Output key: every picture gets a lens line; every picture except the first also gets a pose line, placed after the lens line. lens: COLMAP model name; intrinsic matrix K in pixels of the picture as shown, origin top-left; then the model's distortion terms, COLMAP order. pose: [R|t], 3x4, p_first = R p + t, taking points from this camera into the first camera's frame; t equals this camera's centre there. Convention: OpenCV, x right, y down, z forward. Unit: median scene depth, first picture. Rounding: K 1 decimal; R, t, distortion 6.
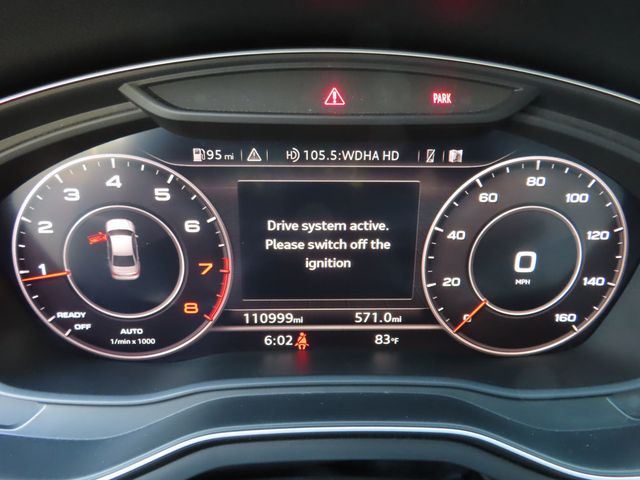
lens RADIAL K [[460.7, 0, 318.1], [0, 460.7, 239.3], [0, 0, 1]] dist [-0.001843, -0.012412]
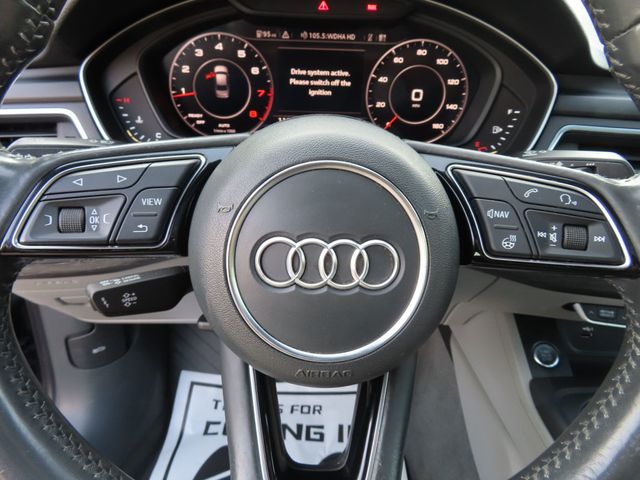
lens RADIAL K [[460.7, 0, 321.5], [0, 460.7, 239.8], [0, 0, 1]] dist [-0.001843, -0.012412]
pose [[0.999610, 0.026690, -0.008216, 0.063486], [-0.025235, 0.989315, 0.143595, 0.415871], [0.011961, -0.143332, 0.989602, -1.152261]]
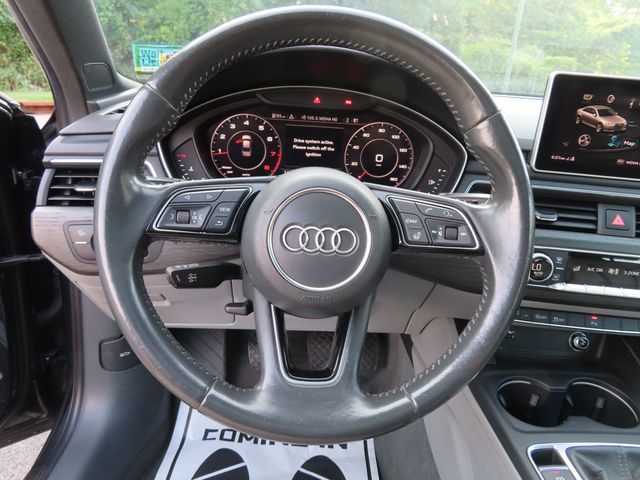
lens RADIAL K [[460.7, 0, 322.9], [0, 460.7, 238.1], [0, 0, 1]] dist [-0.001843, -0.012412]
pose [[0.998557, 0.047575, 0.024897, 0.035778], [-0.047917, 0.998762, 0.013347, 0.567356], [-0.024231, -0.014521, 0.999601, -2.070278]]
